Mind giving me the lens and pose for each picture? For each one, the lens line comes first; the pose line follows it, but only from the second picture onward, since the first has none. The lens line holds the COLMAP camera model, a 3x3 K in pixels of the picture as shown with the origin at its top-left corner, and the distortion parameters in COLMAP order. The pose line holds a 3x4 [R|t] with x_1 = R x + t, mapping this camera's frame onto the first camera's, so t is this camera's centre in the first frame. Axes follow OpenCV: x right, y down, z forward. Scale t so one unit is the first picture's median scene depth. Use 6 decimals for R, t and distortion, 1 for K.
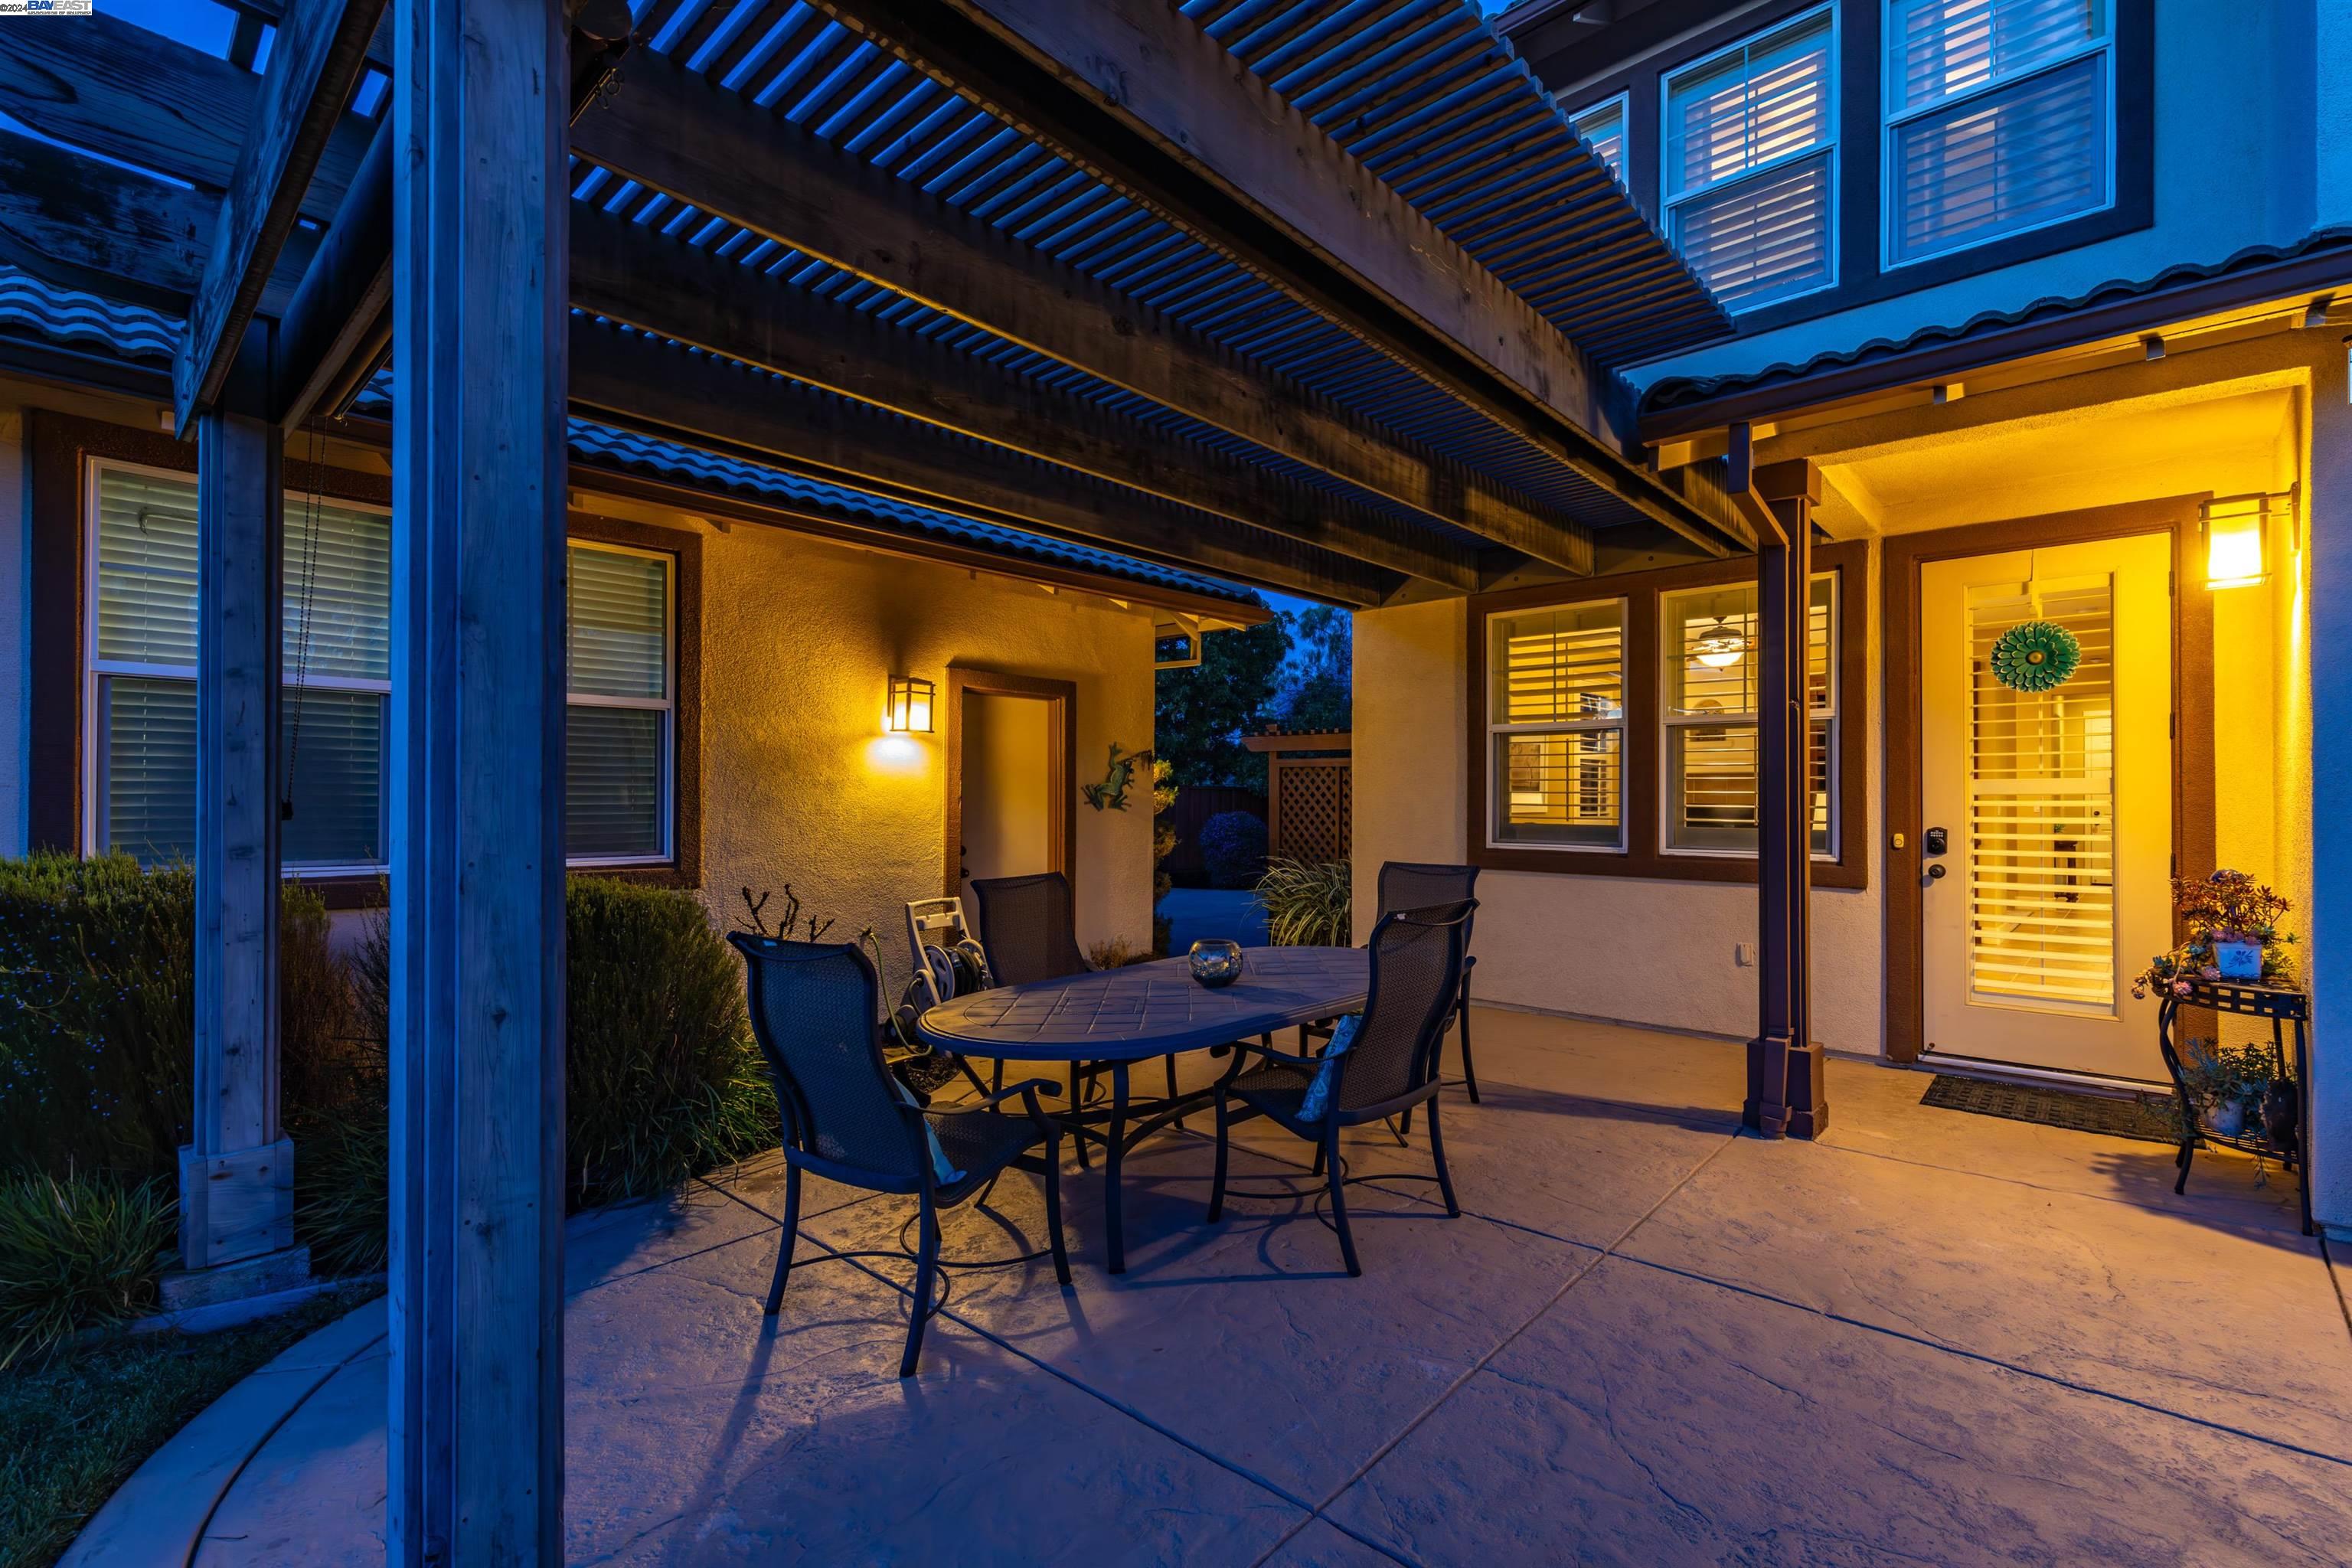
lens RADIAL K [[1091.4, 0, 1183.1], [0, 1091.4, 789.4], [0, 0, 1]] dist [0.001753, 0.000064]
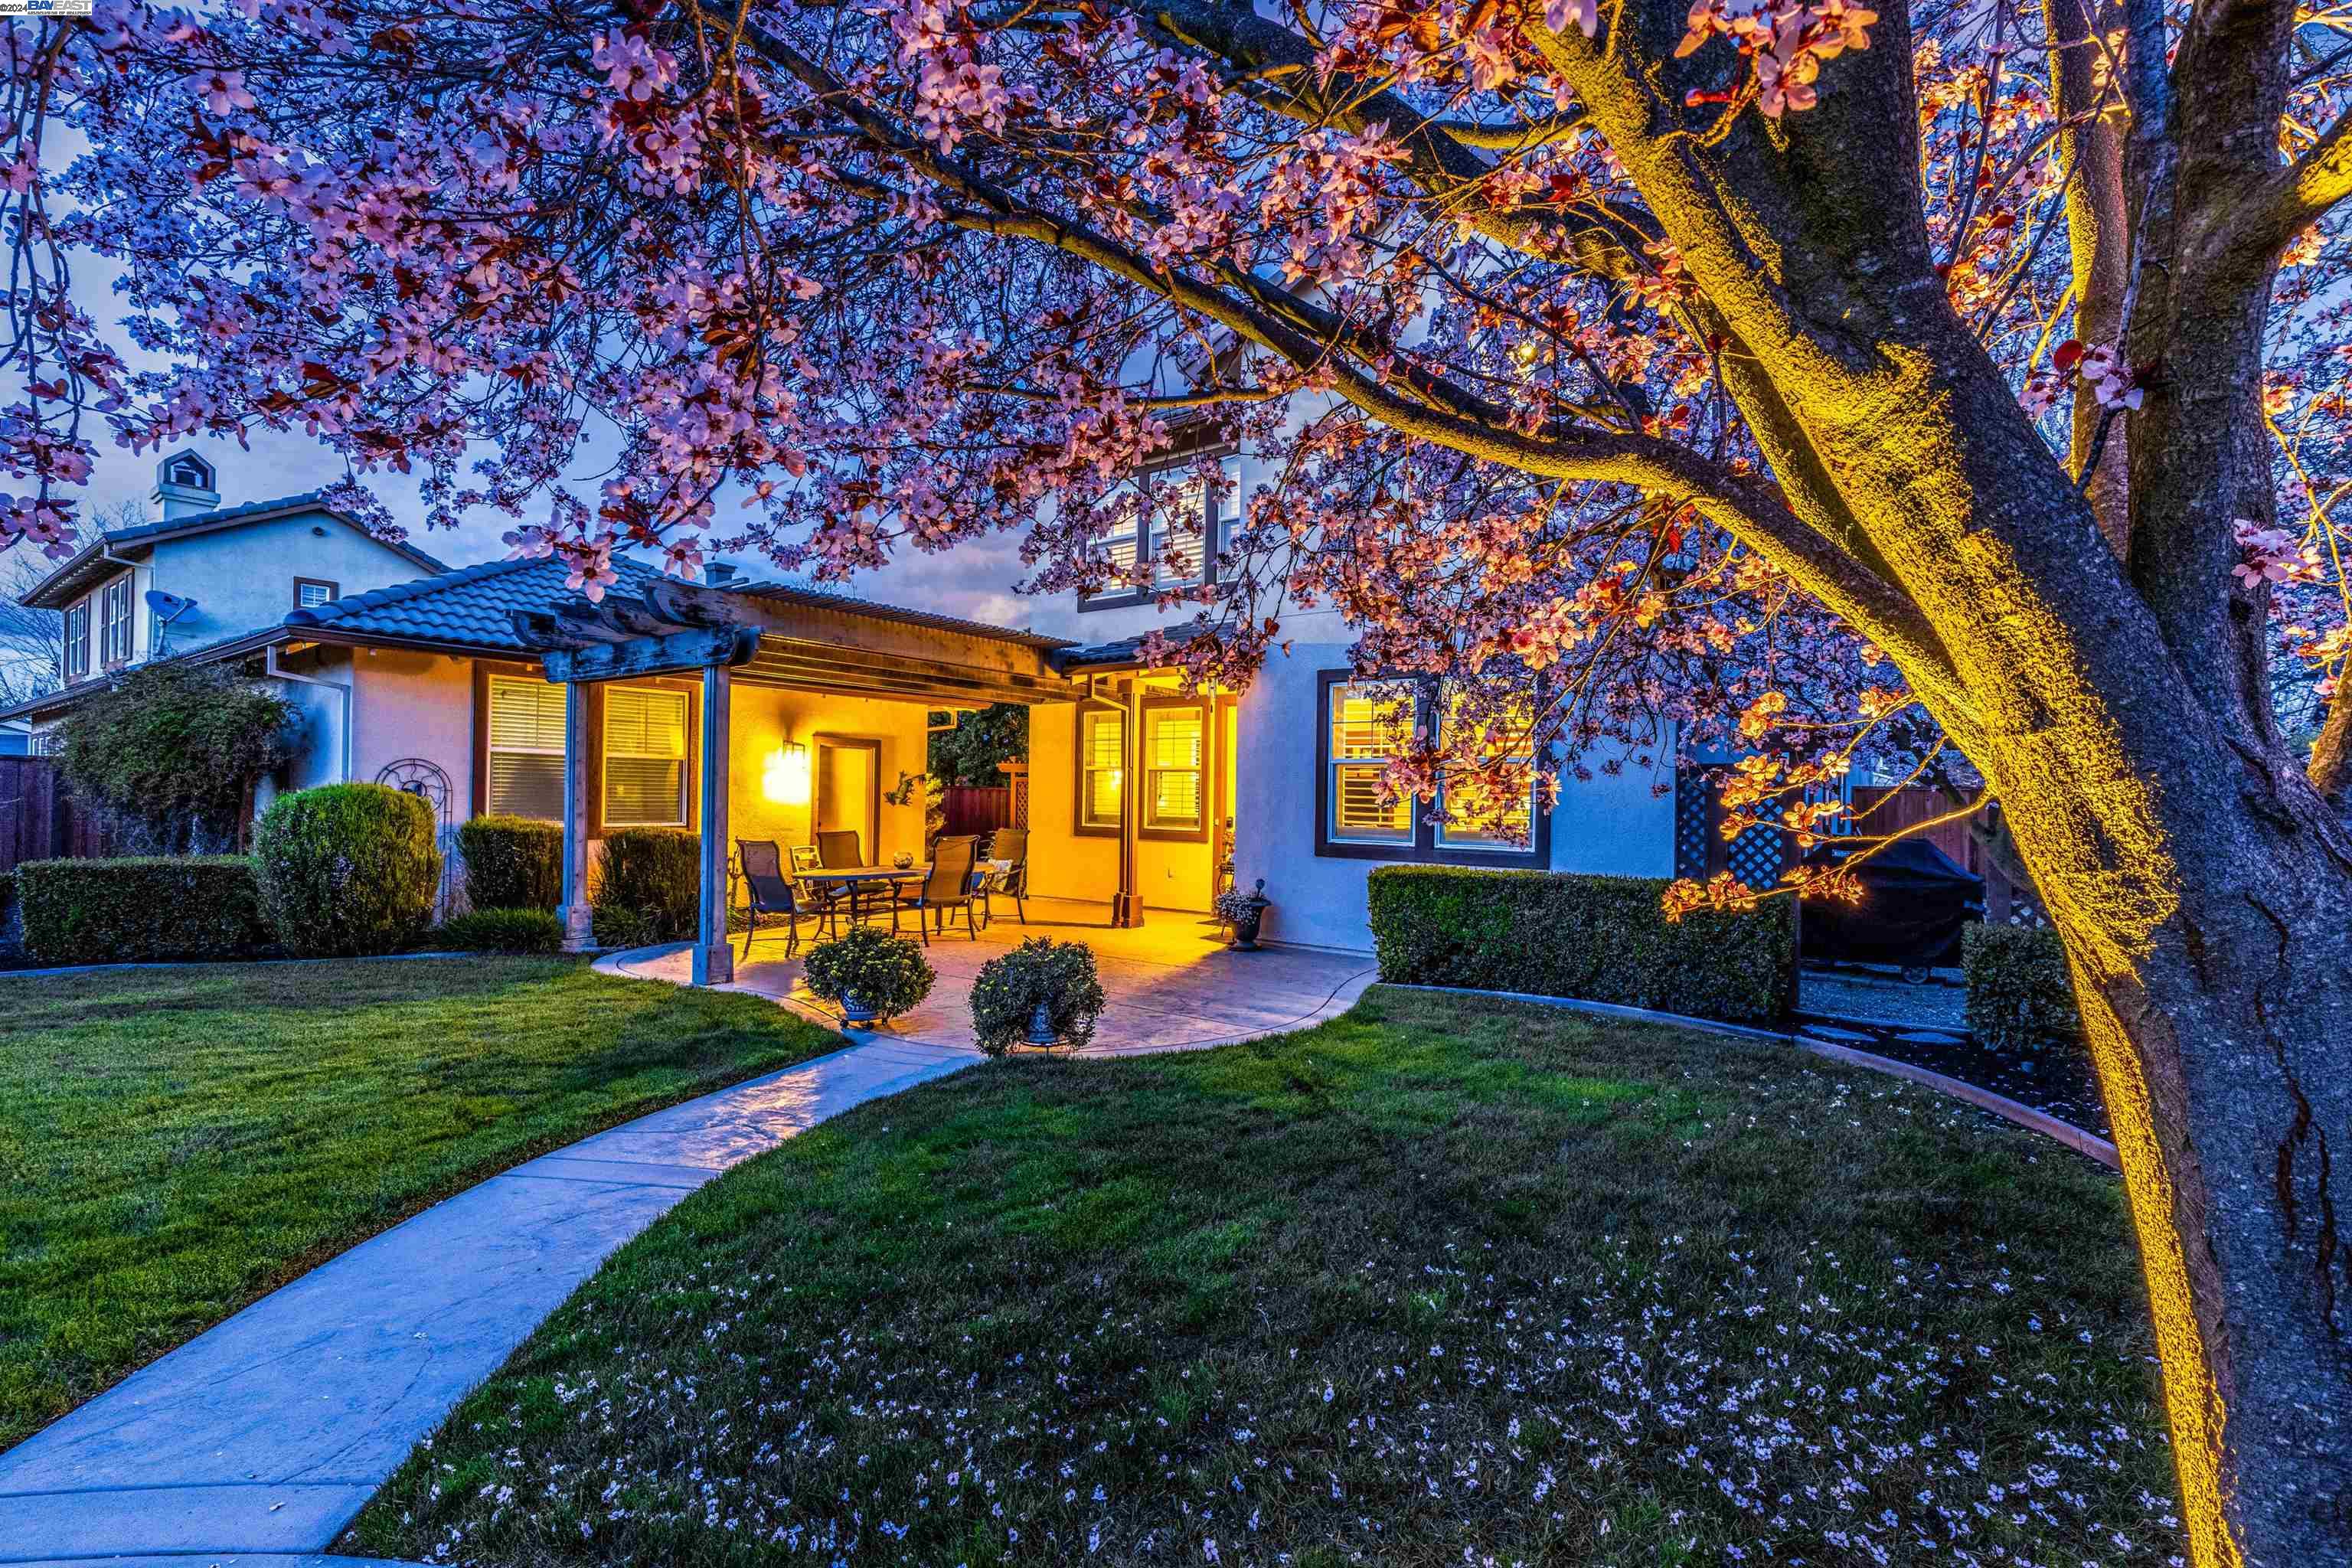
lens RADIAL K [[1091.4, 0, 1183.1], [0, 1091.4, 789.4], [0, 0, 1]] dist [0.001753, 0.000064]
pose [[0.996091, 0.013722, 0.087266, 0.279807], [-0.013958, 0.999900, 0.002091, -0.021573], [-0.087229, -0.003301, 0.996183, -1.033413]]
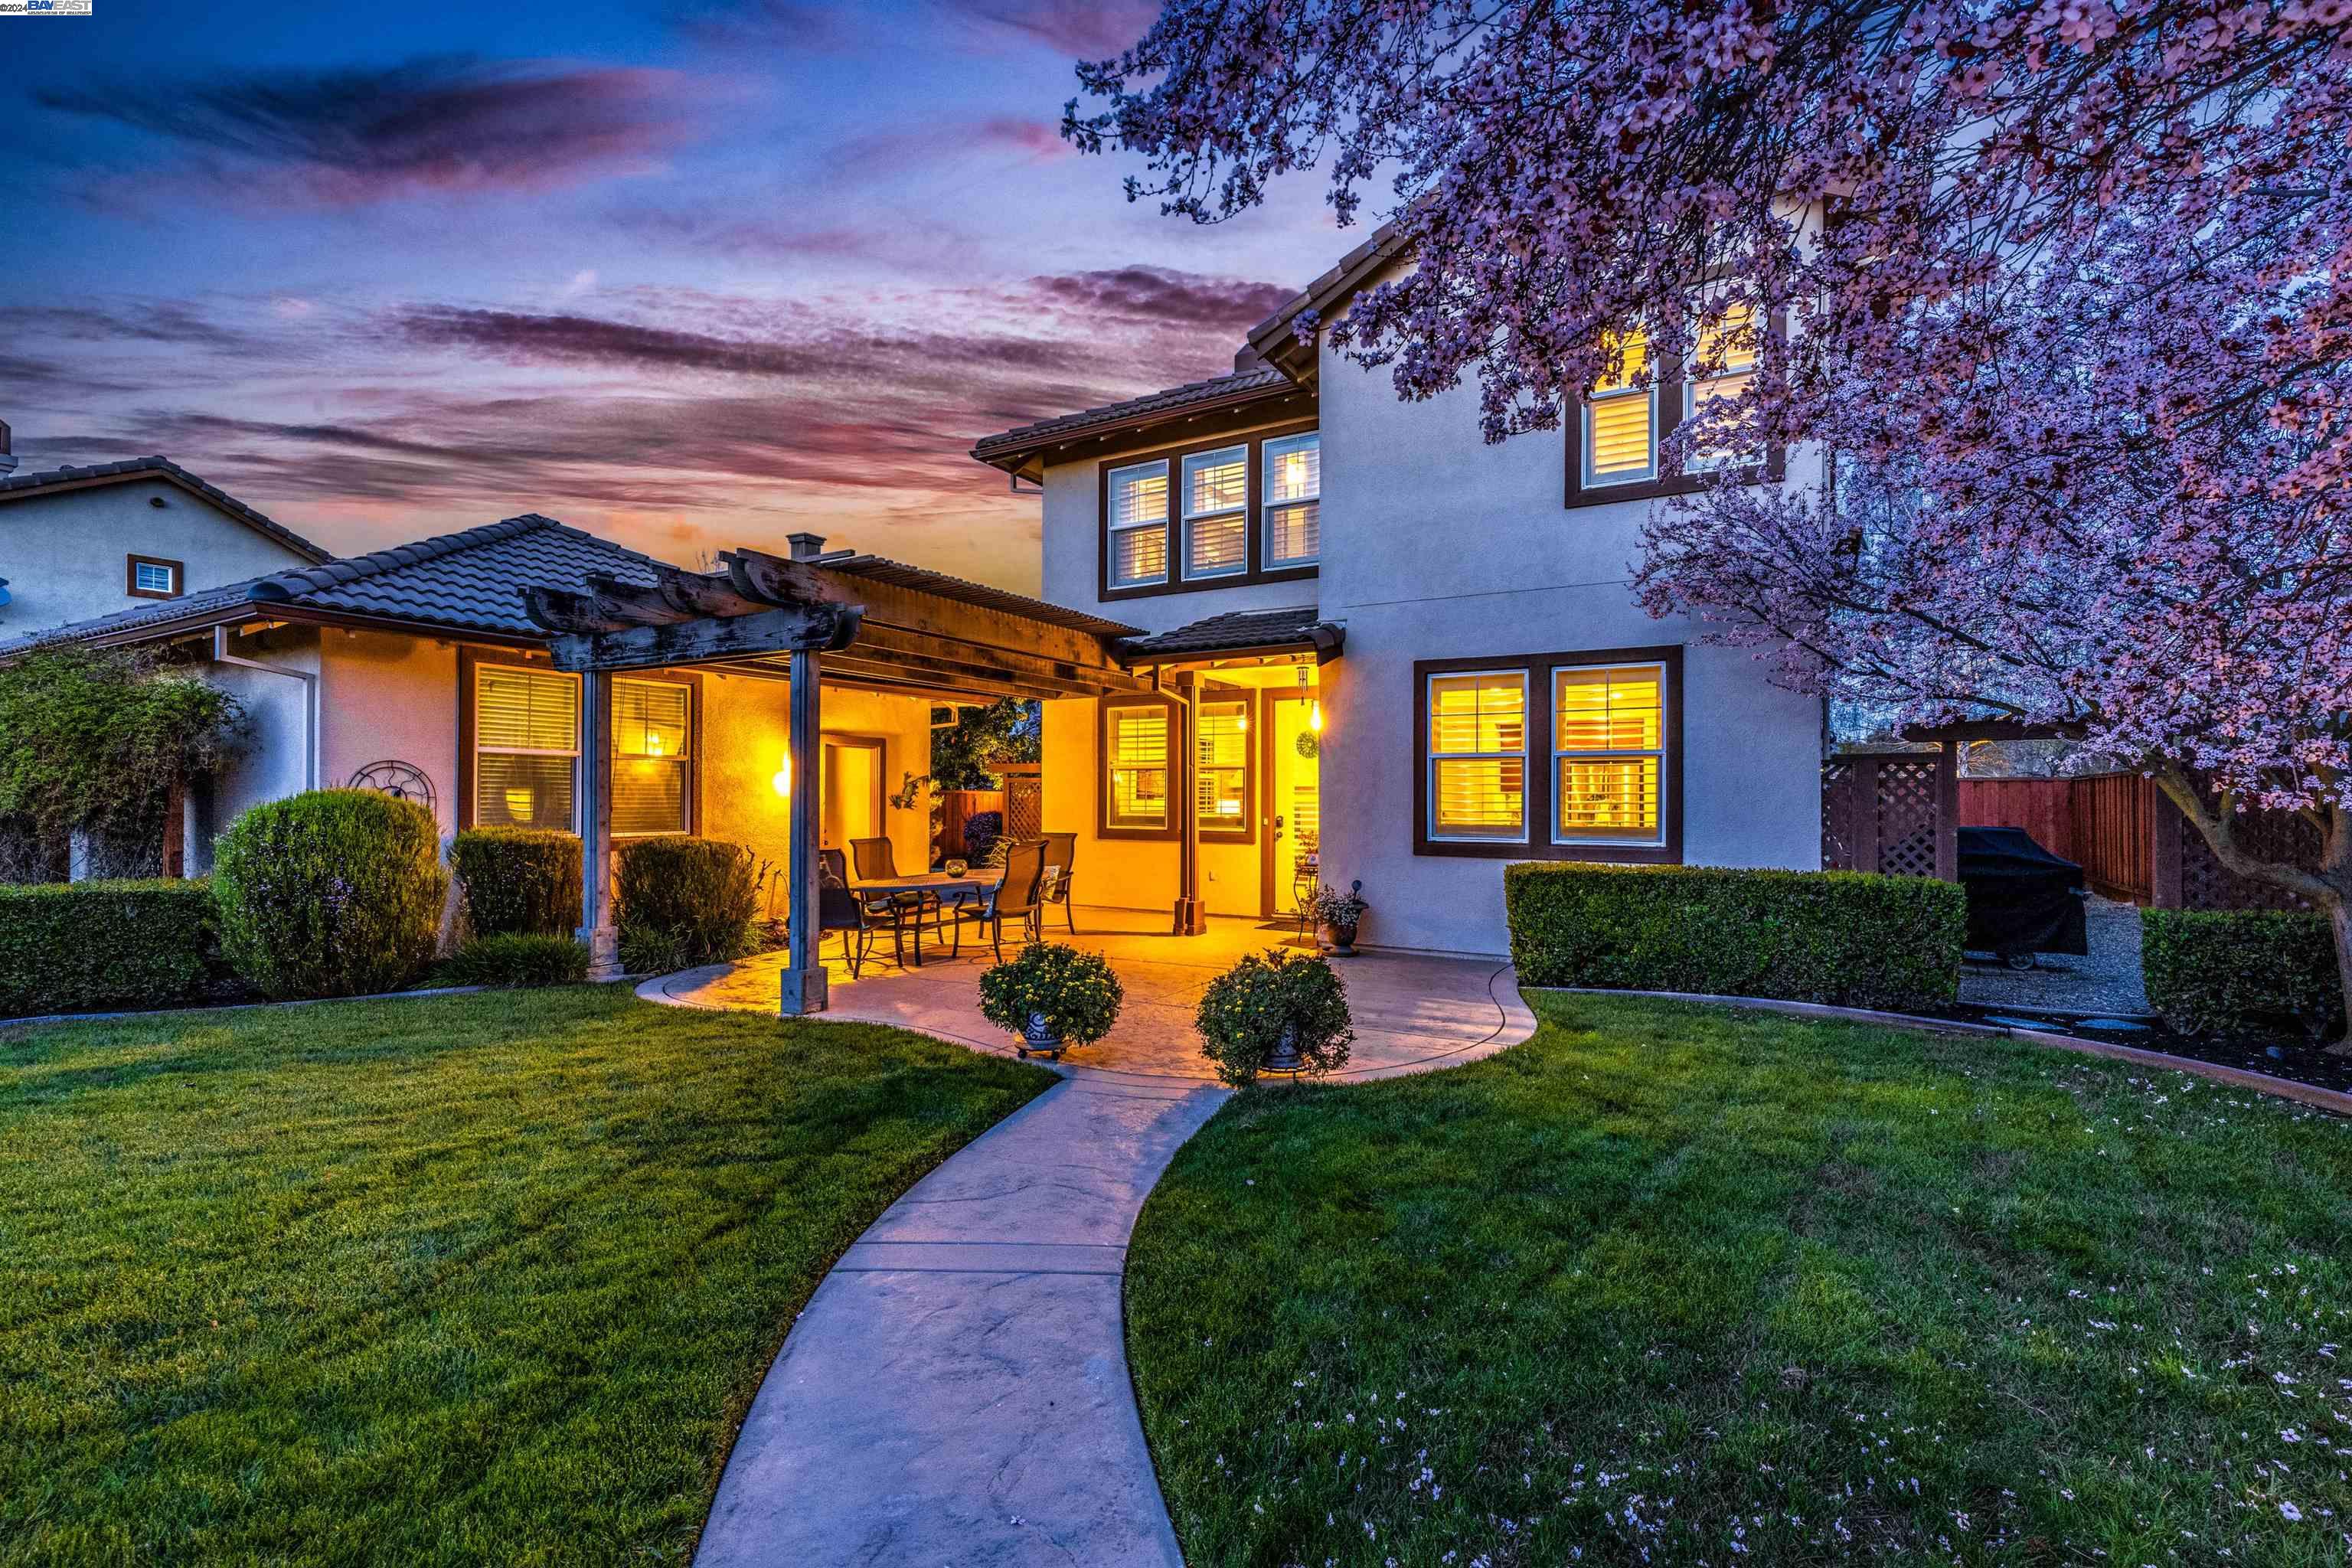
lens RADIAL K [[1097.9, 0, 1194.4], [0, 1097.9, 792.4], [0, 0, 1]] dist [0.005198, 0.000424]
pose [[0.977776, 0.002125, 0.209642, 0.021147], [-0.002613, 0.999994, 0.002051, -0.014339], [-0.209637, -0.002554, 0.977776, -0.910644]]
